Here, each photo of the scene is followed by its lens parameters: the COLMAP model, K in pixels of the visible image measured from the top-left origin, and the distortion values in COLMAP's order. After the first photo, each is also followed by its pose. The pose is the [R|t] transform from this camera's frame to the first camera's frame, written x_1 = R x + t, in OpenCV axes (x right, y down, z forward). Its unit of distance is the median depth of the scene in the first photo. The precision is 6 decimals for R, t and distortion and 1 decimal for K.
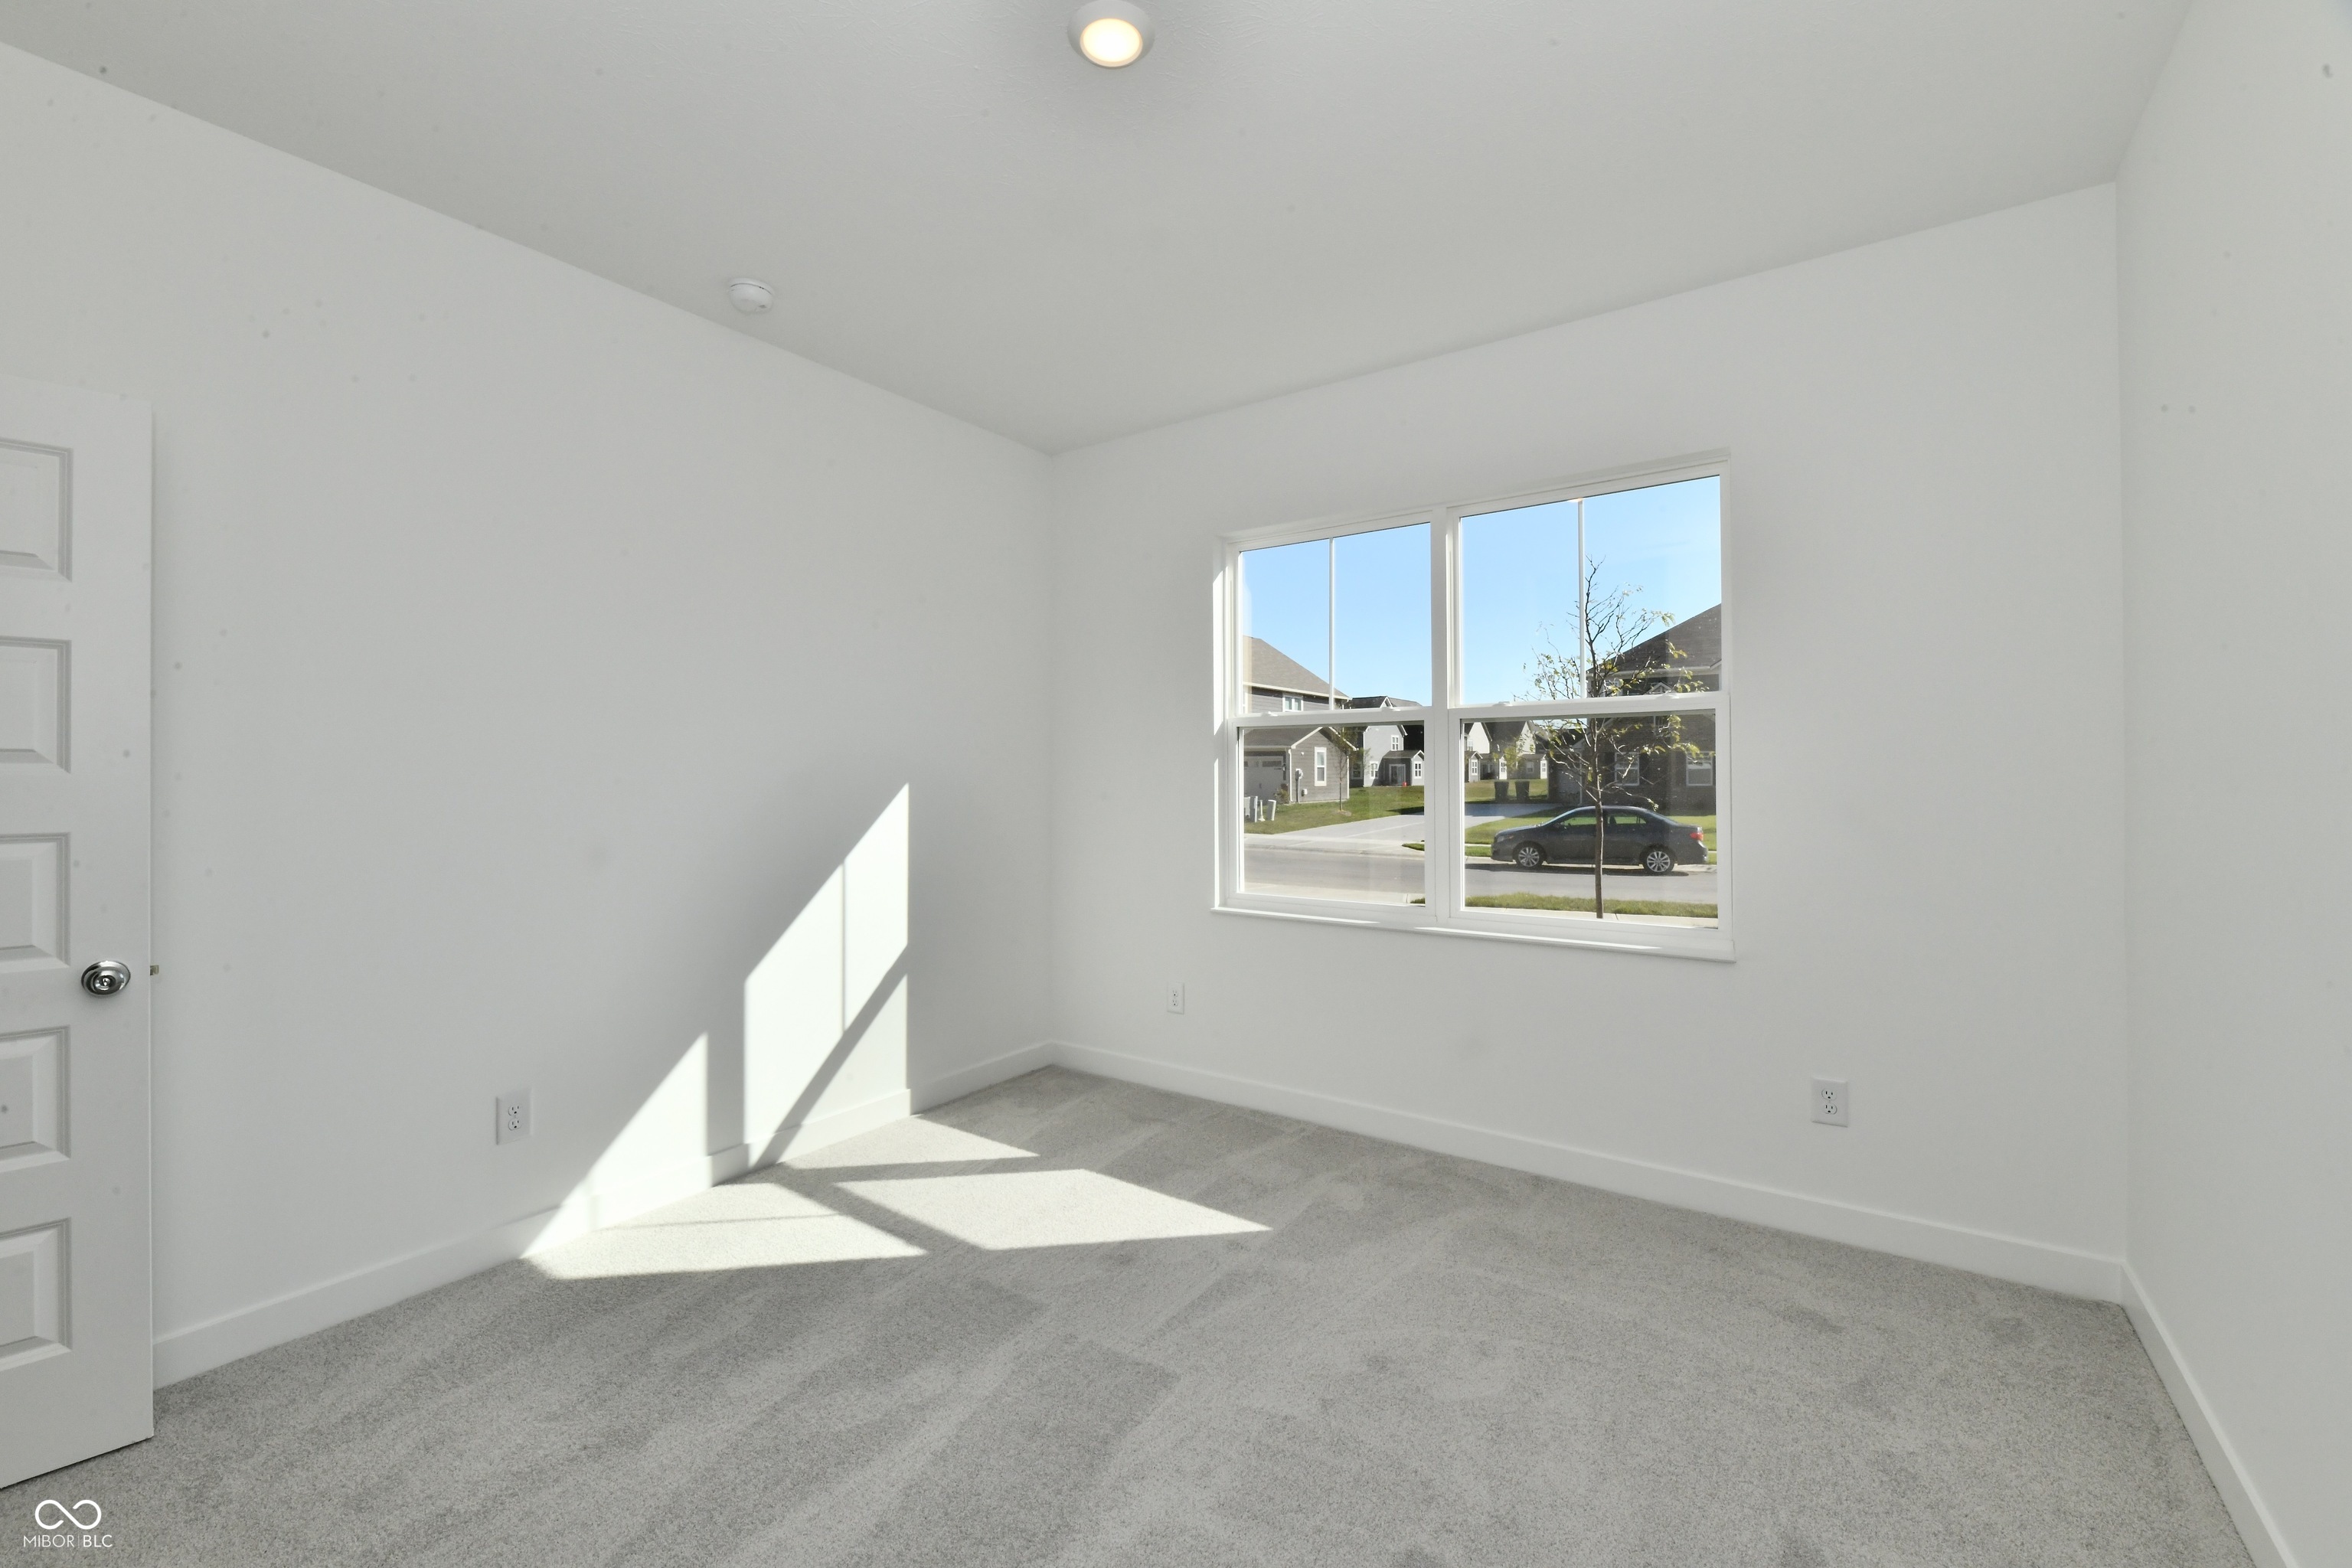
lens RADIAL K [[959.1, 0, 1181.0], [0, 959.1, 769.2], [0, 0, 1]] dist [-0.008989, 0.000240]
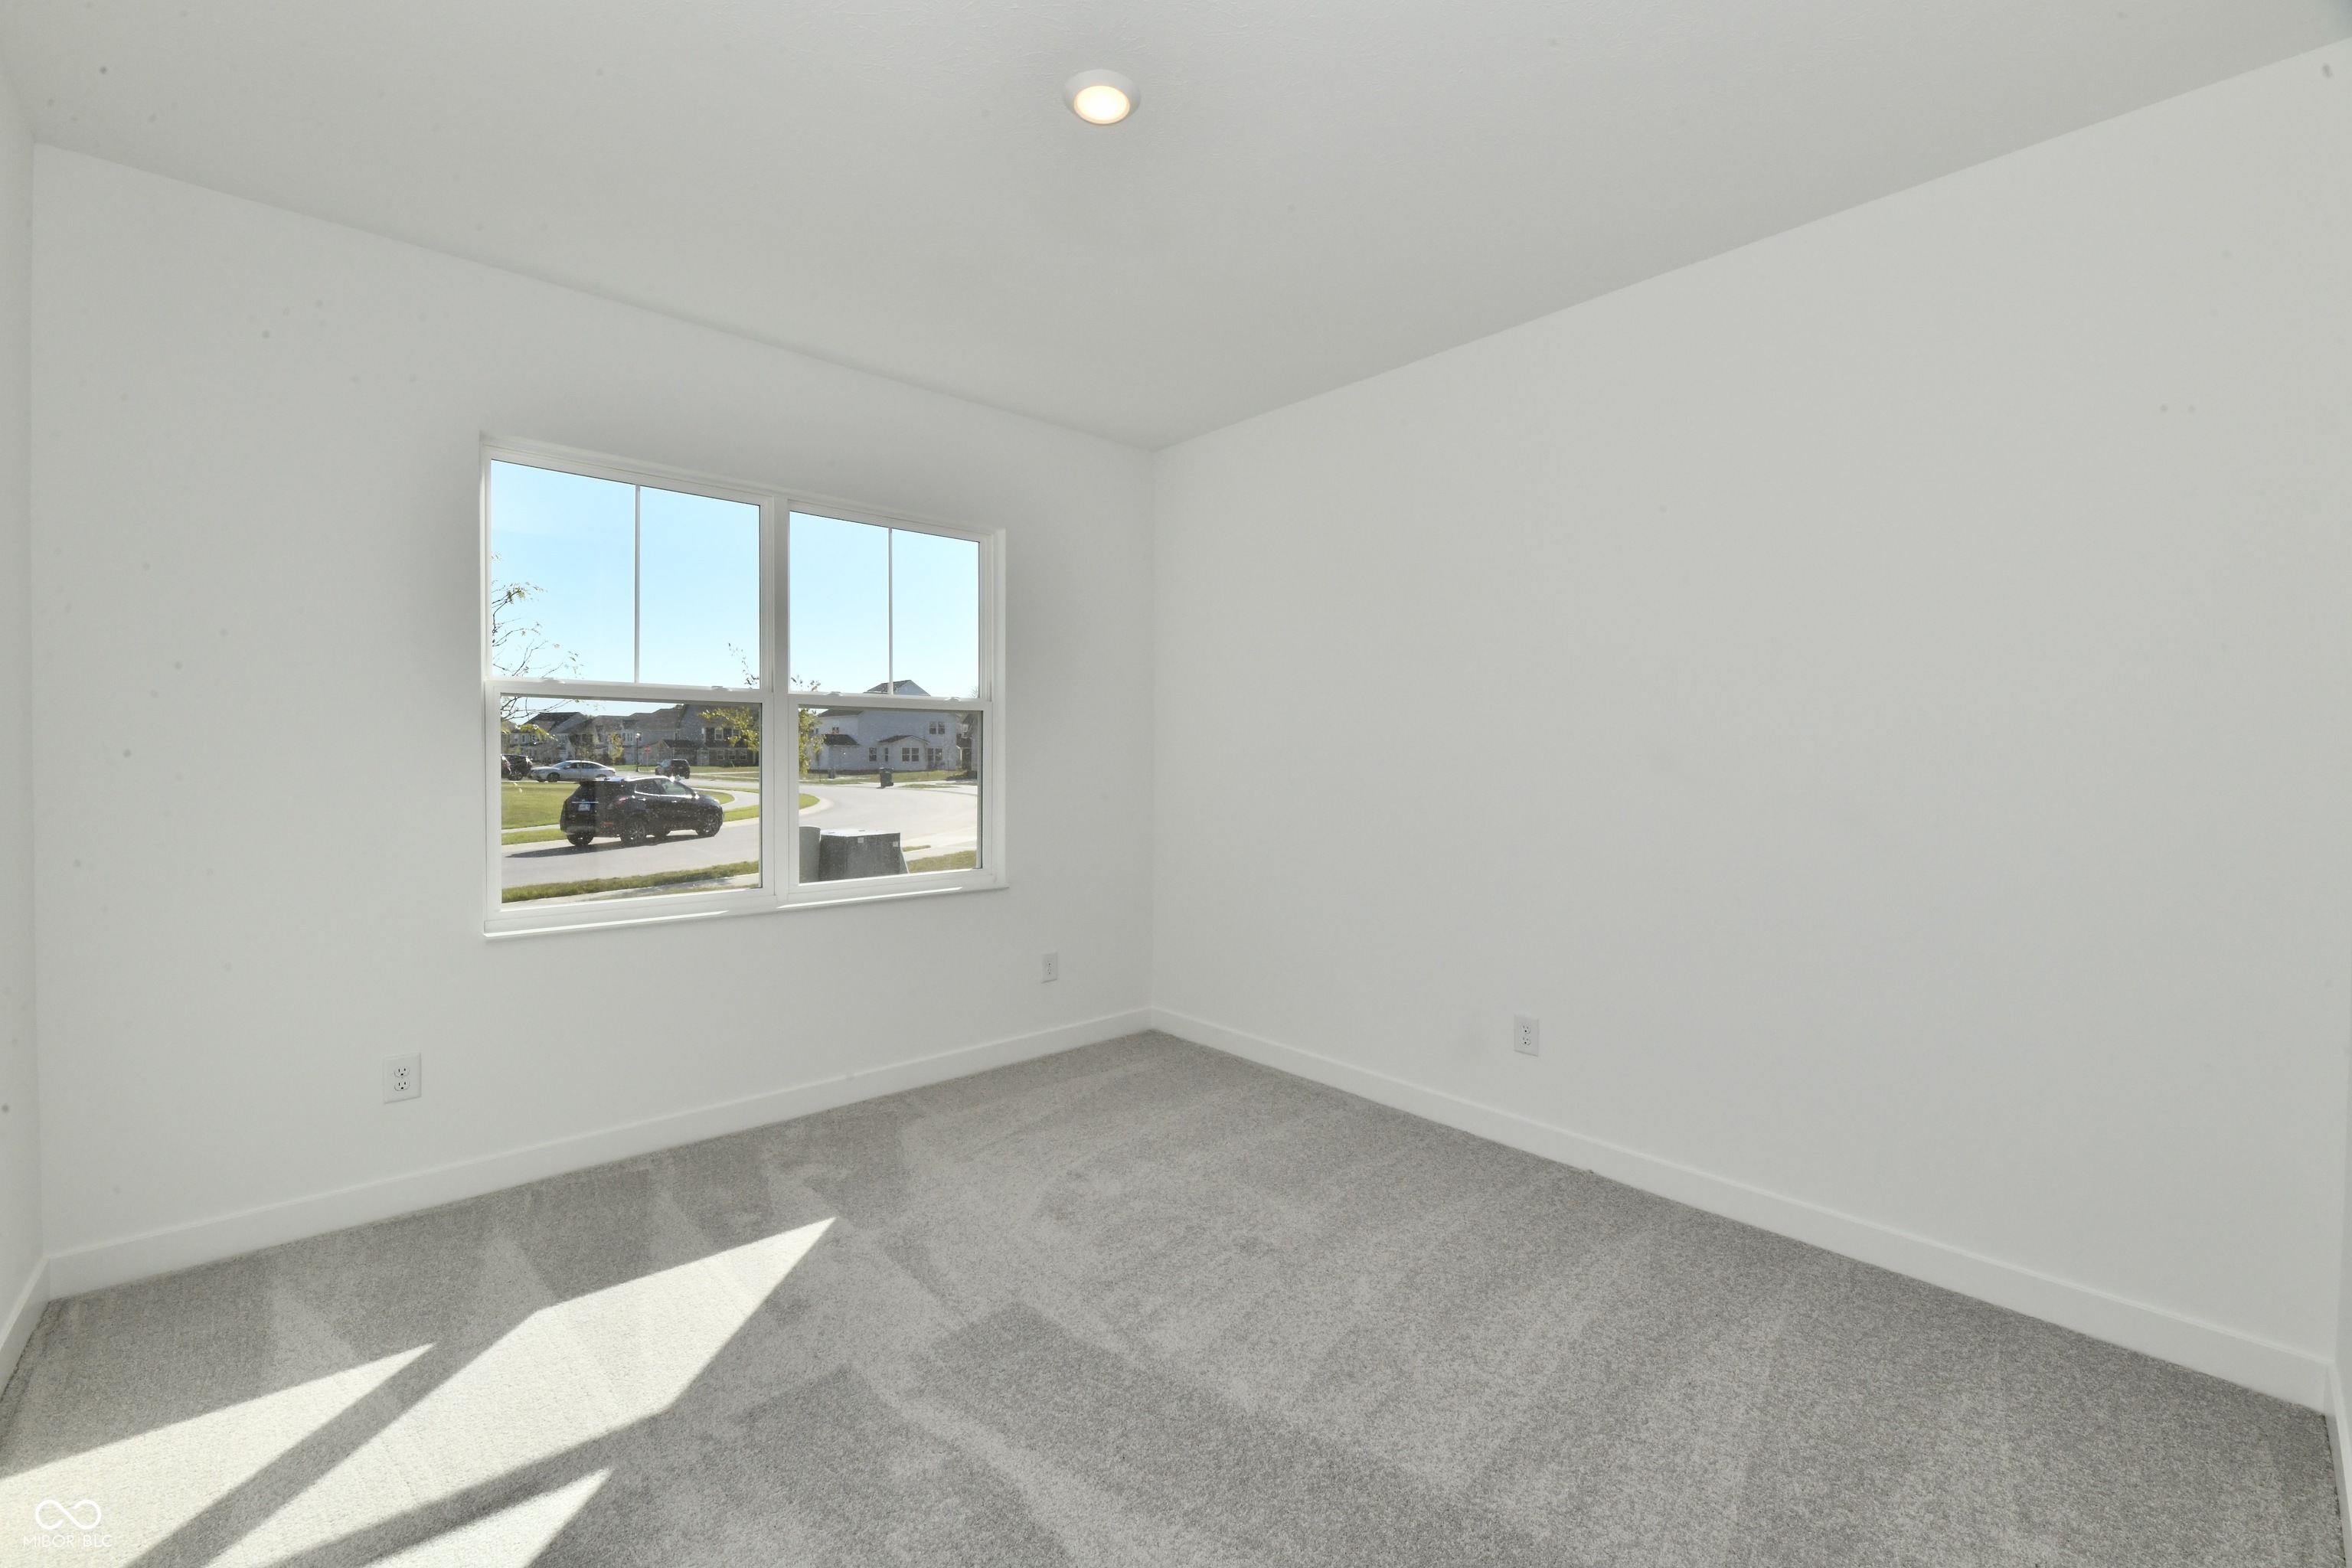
lens RADIAL K [[959.1, 0, 1181.0], [0, 959.1, 769.2], [0, 0, 1]] dist [-0.008989, 0.000240]
pose [[0.216506, -0.017027, 0.976133, -0.703713], [-0.019016, 0.999585, 0.021654, -0.013529], [-0.976096, -0.023250, 0.216092, 0.392238]]
